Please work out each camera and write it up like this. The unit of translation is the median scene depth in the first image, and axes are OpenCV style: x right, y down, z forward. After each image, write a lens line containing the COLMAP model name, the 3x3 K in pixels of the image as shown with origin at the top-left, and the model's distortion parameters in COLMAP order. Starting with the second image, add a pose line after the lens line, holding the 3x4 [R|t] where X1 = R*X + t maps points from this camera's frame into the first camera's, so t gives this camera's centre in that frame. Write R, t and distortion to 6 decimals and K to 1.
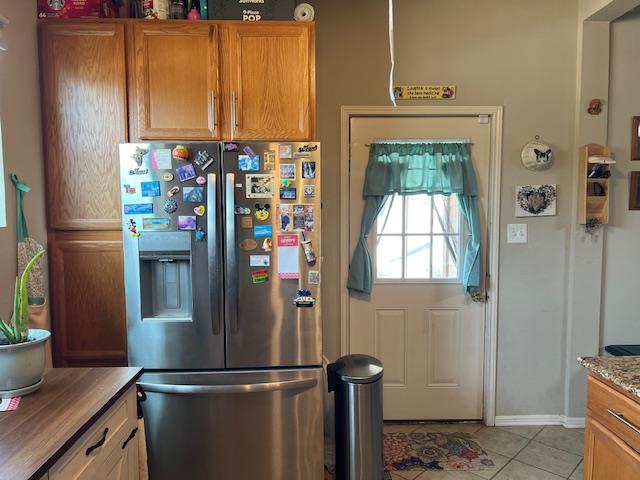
lens RADIAL K [[481.7, 0, 320.0], [0, 481.7, 240.0], [0, 0, 1]] dist [0.047871, -0.005725]
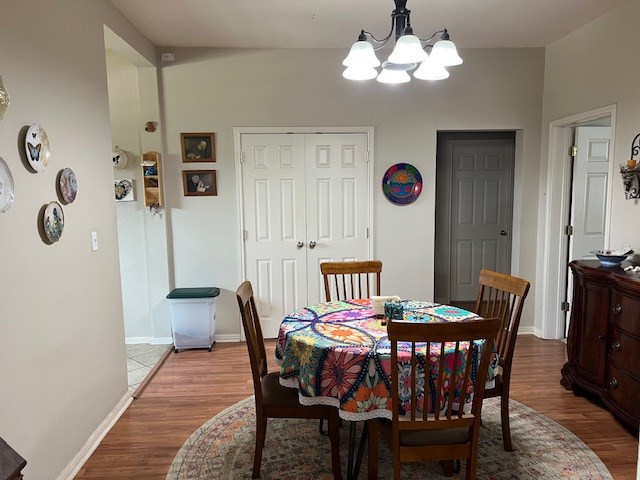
lens RADIAL K [[481.7, 0, 320.0], [0, 481.7, 240.0], [0, 0, 1]] dist [0.047871, -0.005725]
pose [[0.999652, -0.014221, 0.022236, 1.012832], [0.013162, 0.998805, 0.047065, 0.006569], [-0.022878, -0.046755, 0.998644, -0.474117]]
